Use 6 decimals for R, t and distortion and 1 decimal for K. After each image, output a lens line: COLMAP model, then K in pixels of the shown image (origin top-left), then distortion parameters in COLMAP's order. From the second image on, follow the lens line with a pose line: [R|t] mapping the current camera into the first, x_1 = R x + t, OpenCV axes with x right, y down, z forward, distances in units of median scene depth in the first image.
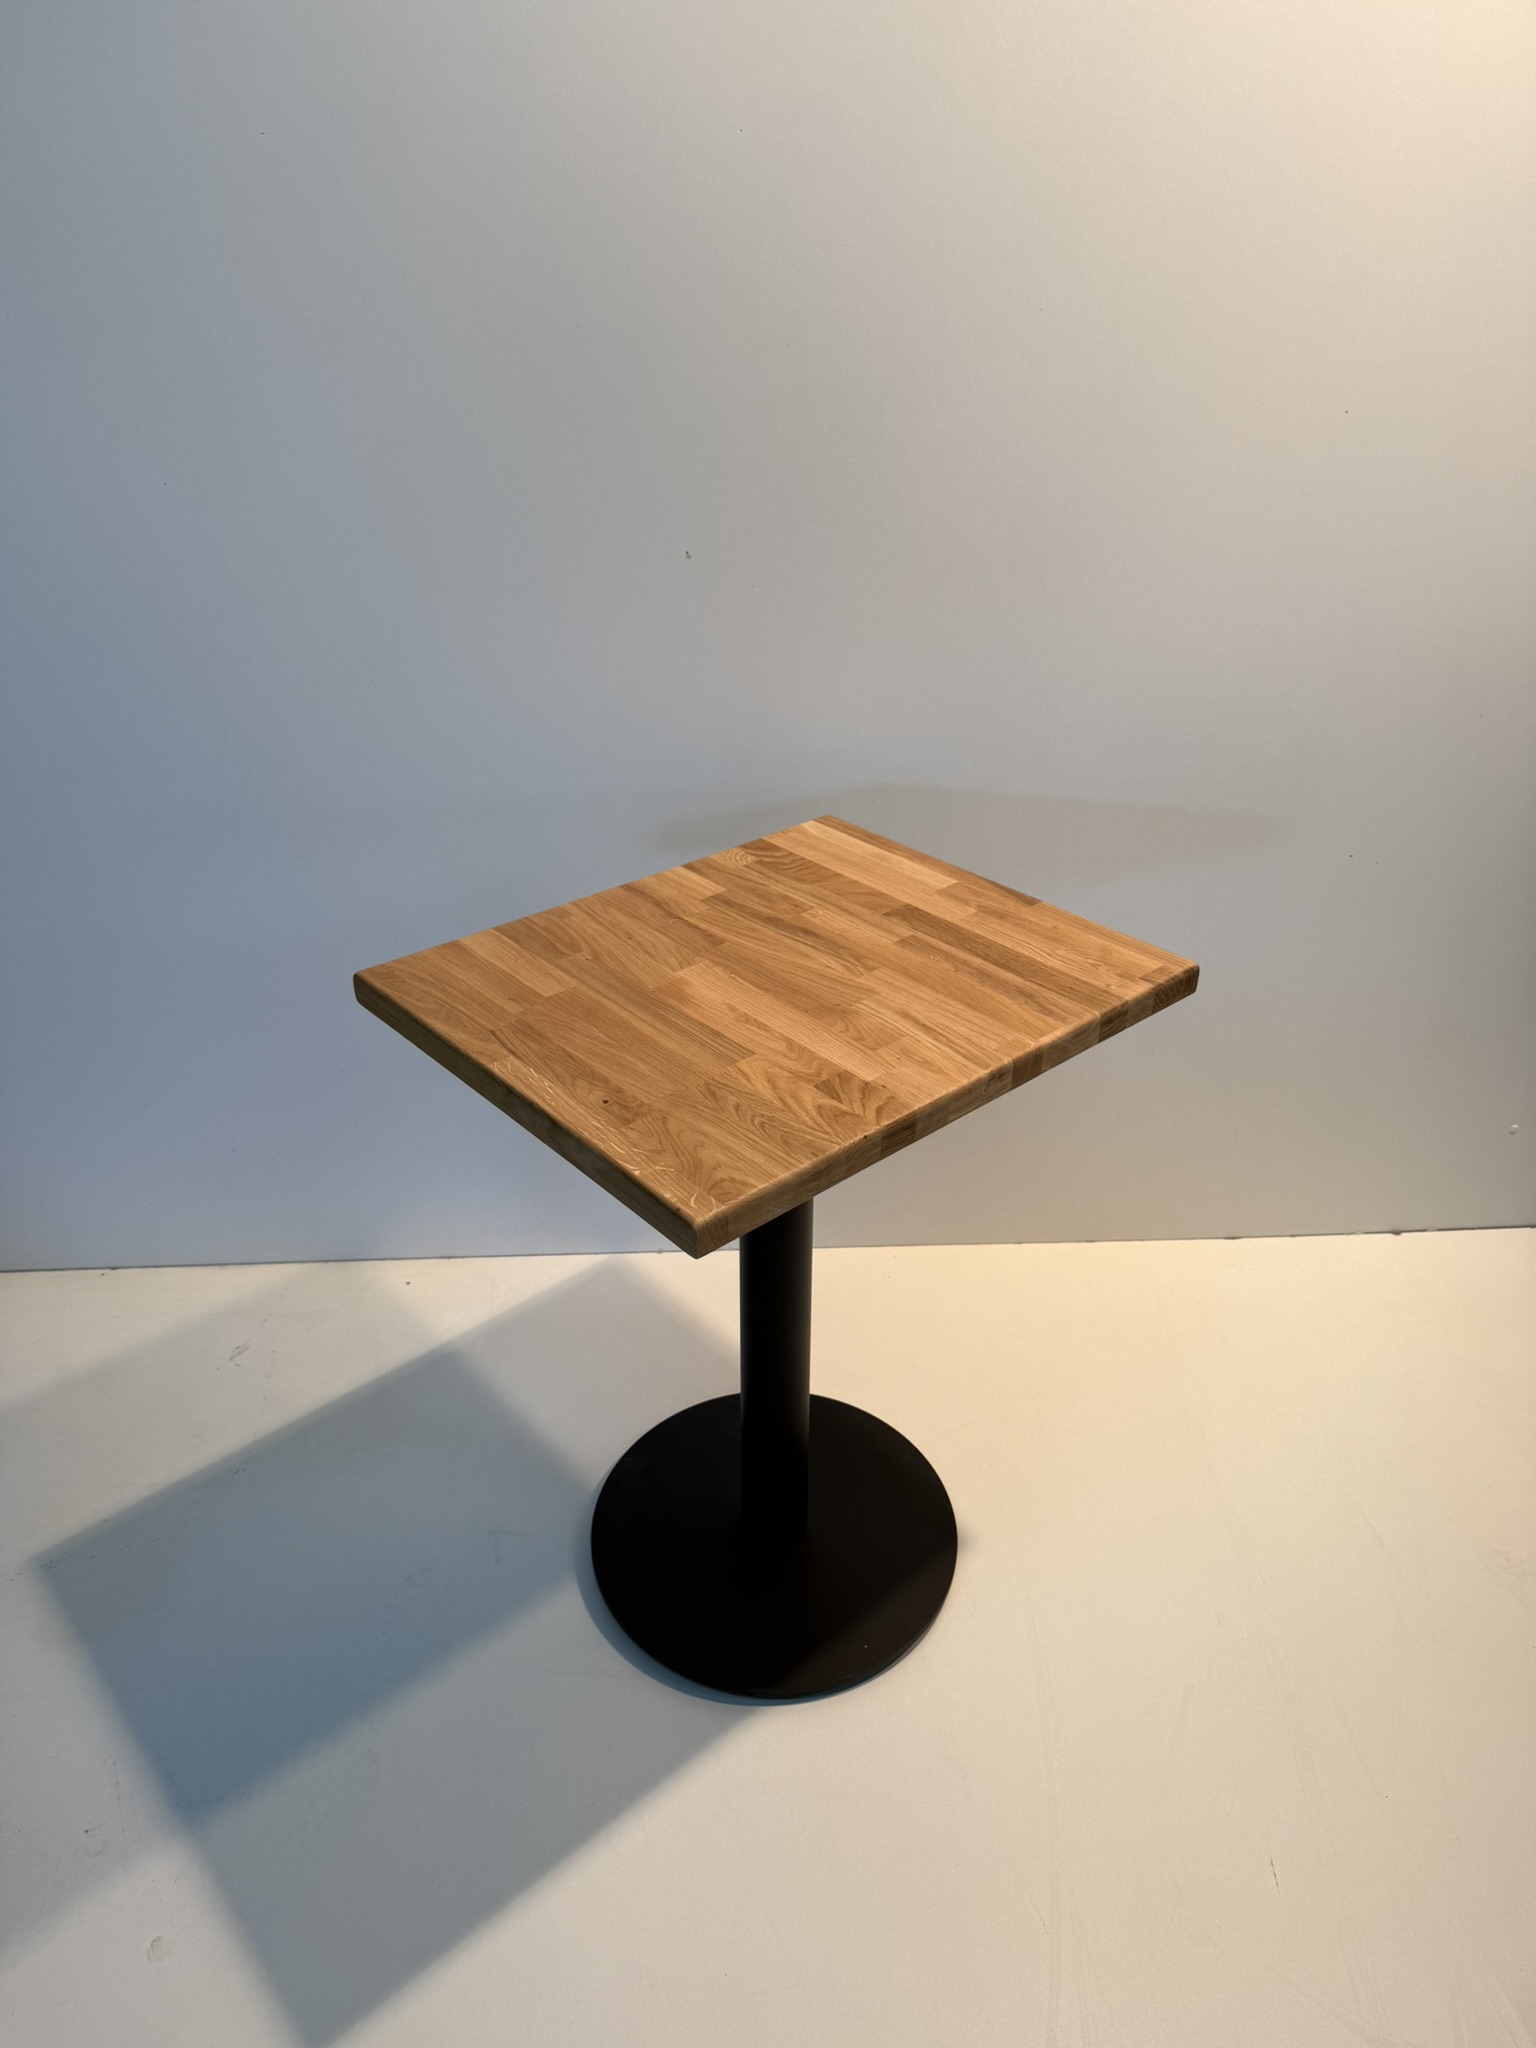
lens RADIAL K [[1409.8, 0, 764.3], [0, 1409.8, 1027.1], [0, 0, 1]] dist [0.006157, -0.009044]
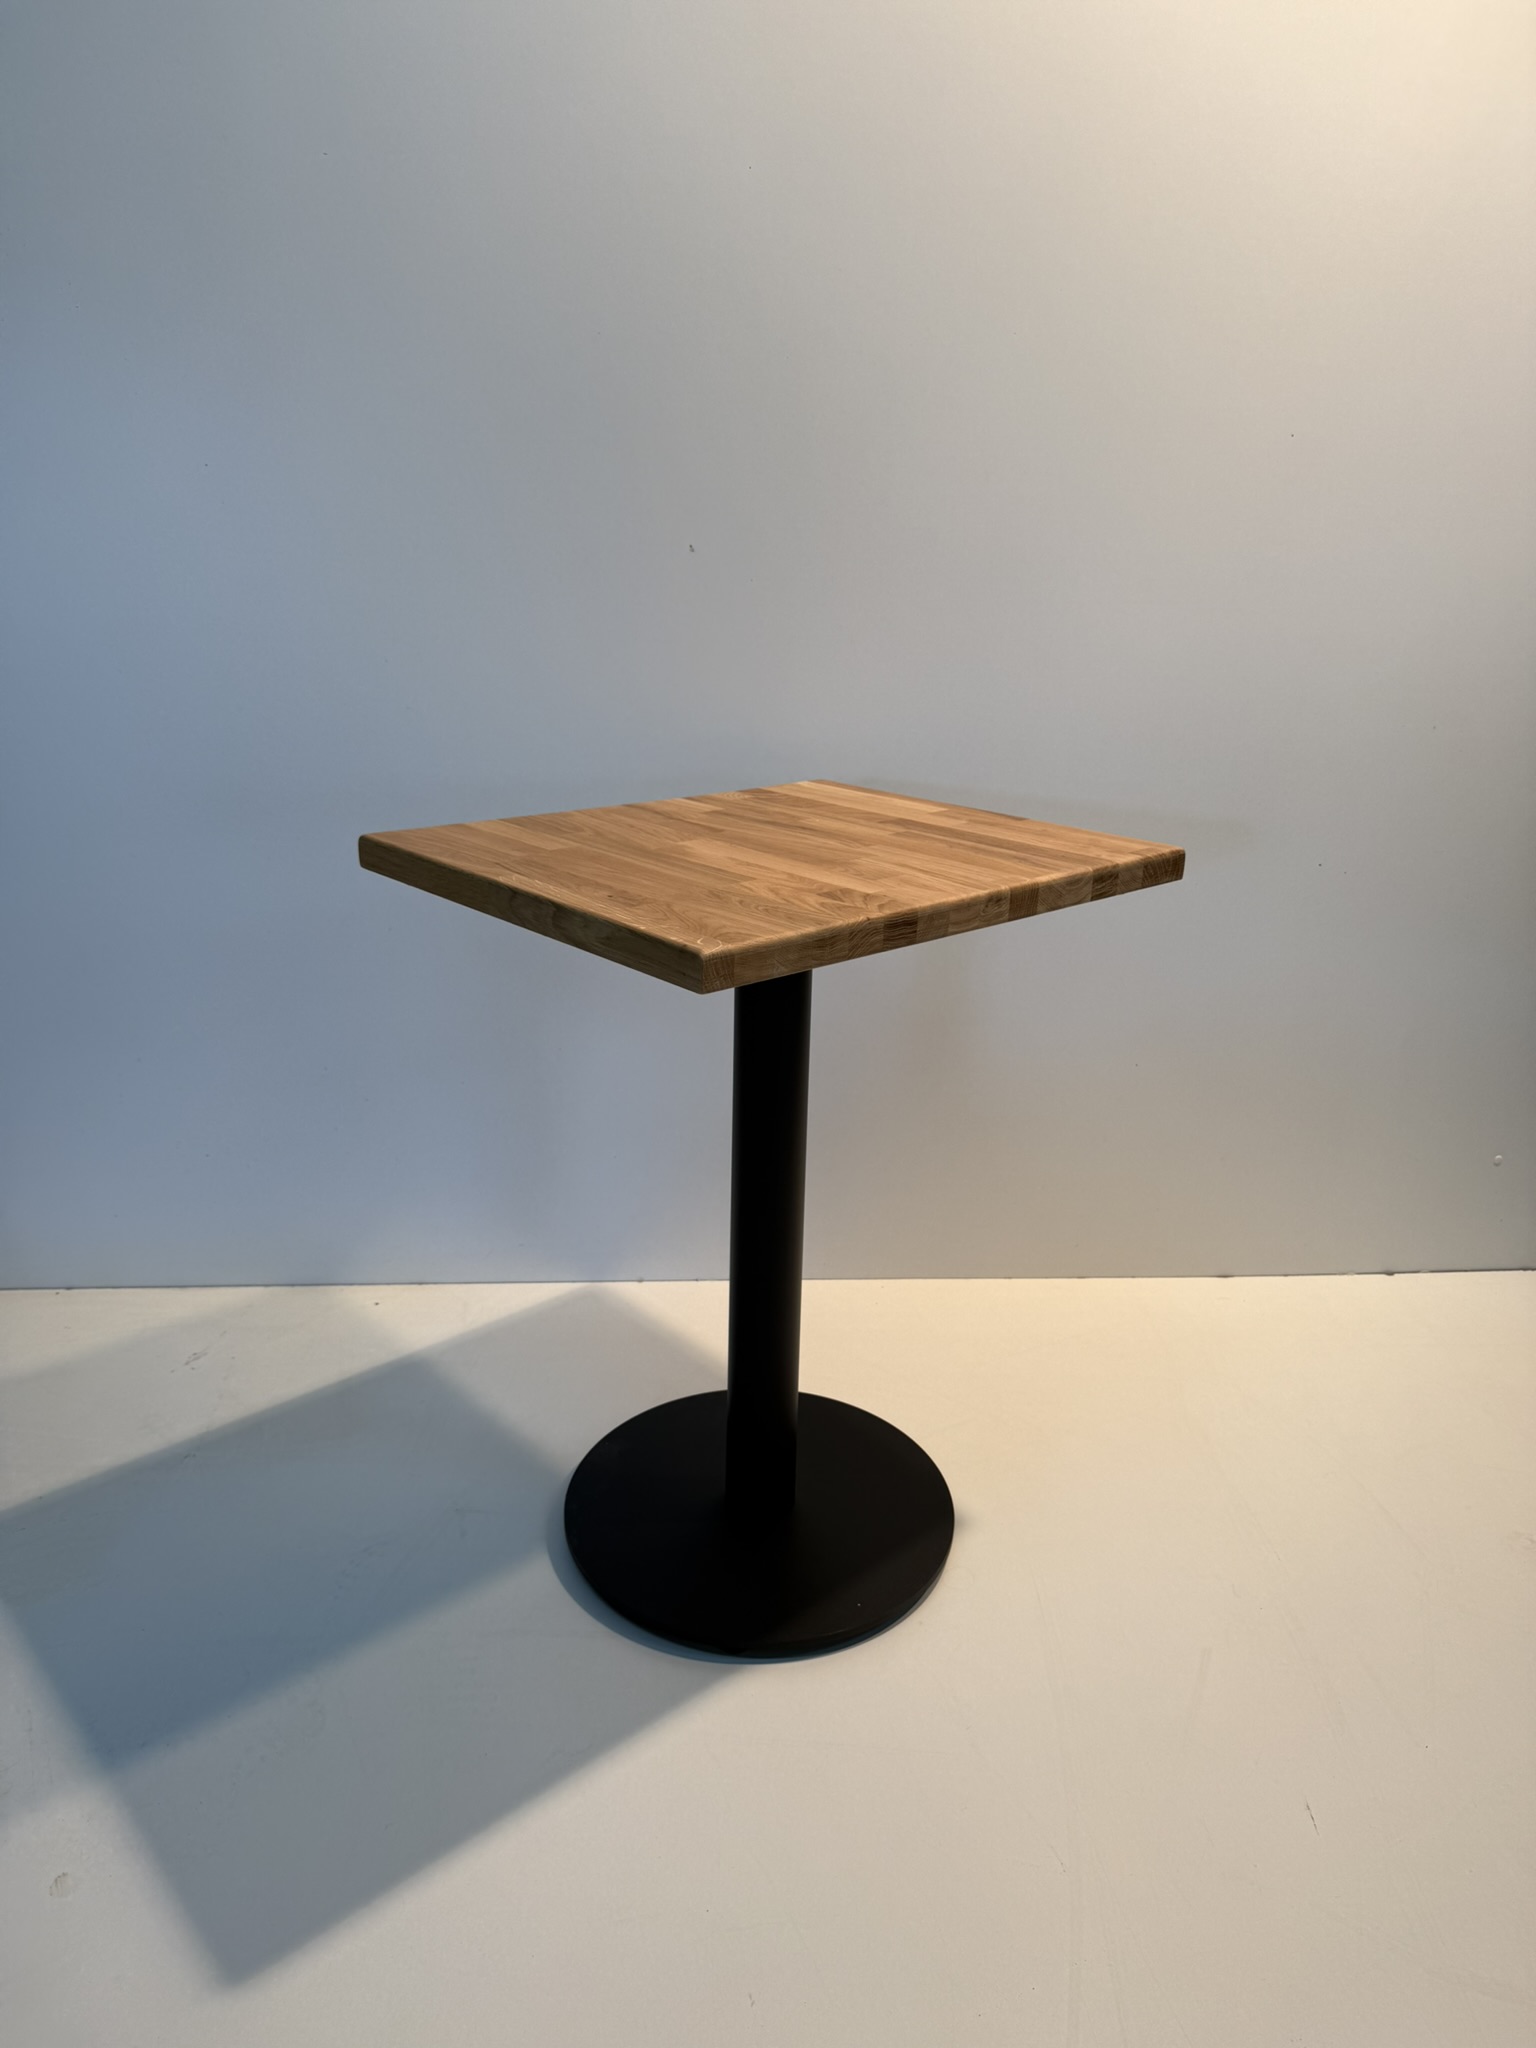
lens RADIAL K [[1409.8, 0, 771.3], [0, 1409.8, 1028.1], [0, 0, 1]] dist [0.006157, -0.009044]
pose [[0.999558, 0.016687, 0.024611, -0.015251], [-0.011680, 0.981494, -0.191134, 0.249520], [-0.027345, 0.190762, 0.981255, 0.018139]]
